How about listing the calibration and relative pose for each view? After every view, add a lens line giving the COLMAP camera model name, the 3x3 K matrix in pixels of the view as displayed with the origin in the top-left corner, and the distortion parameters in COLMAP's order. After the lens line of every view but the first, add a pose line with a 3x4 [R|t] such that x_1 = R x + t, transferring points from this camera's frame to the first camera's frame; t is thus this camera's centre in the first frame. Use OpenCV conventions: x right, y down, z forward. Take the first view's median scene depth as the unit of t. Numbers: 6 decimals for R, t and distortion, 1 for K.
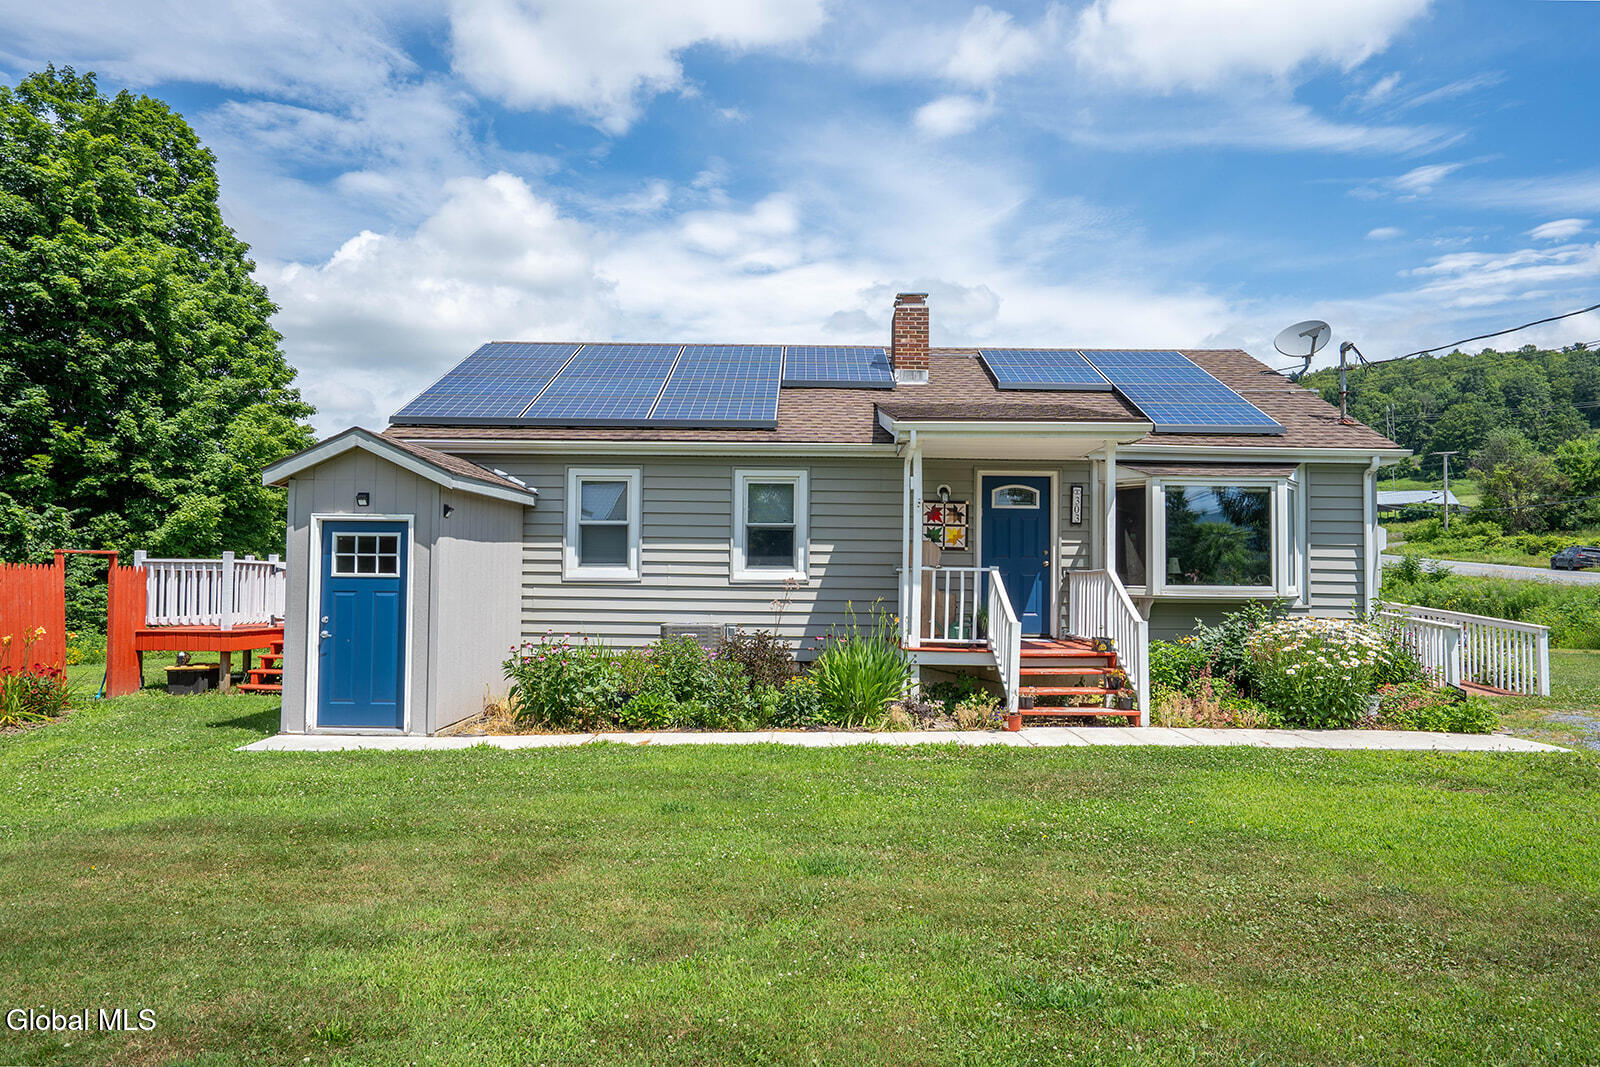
lens RADIAL K [[997.8, 0, 780.1], [0, 997.8, 536.2], [0, 0, 1]] dist [-0.000364, 0.001619]
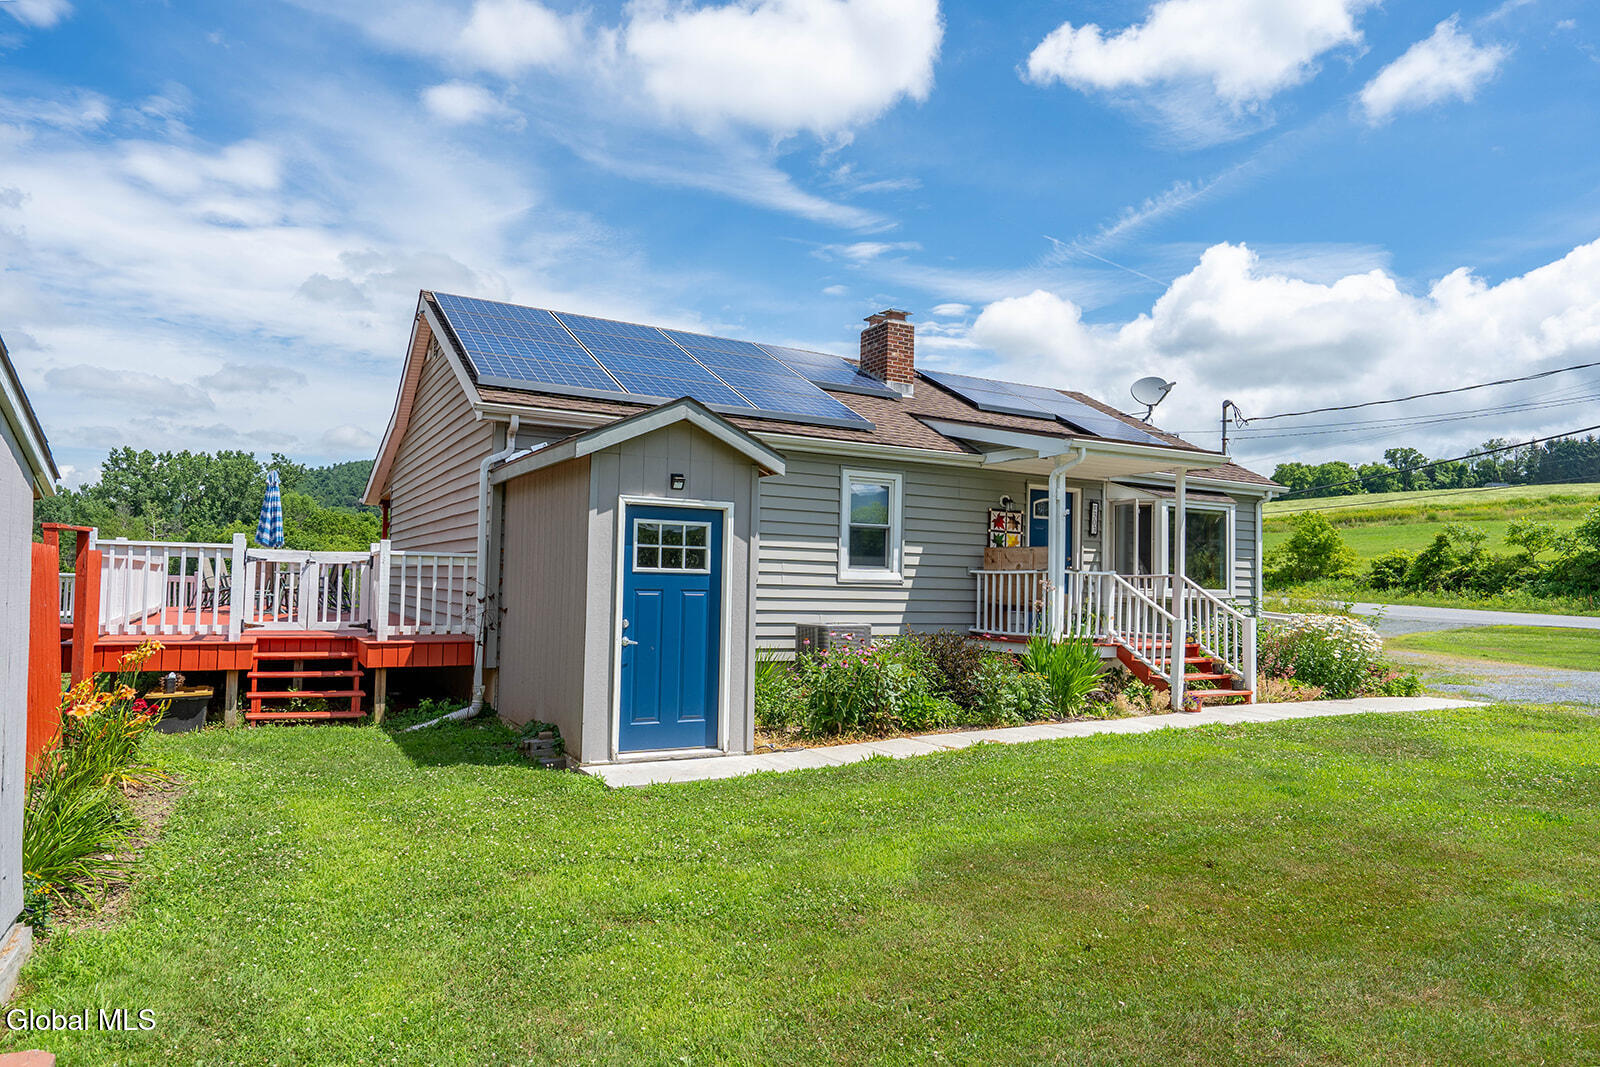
lens RADIAL K [[986.6, 0, 776.4], [0, 986.6, 489.1], [0, 0, 1]] dist [0.024917, -0.002153]
pose [[0.874270, 0.055272, 0.482284, -0.525564], [-0.033035, 0.997968, -0.054488, 0.008696], [-0.484315, 0.031705, 0.874319, 0.149766]]
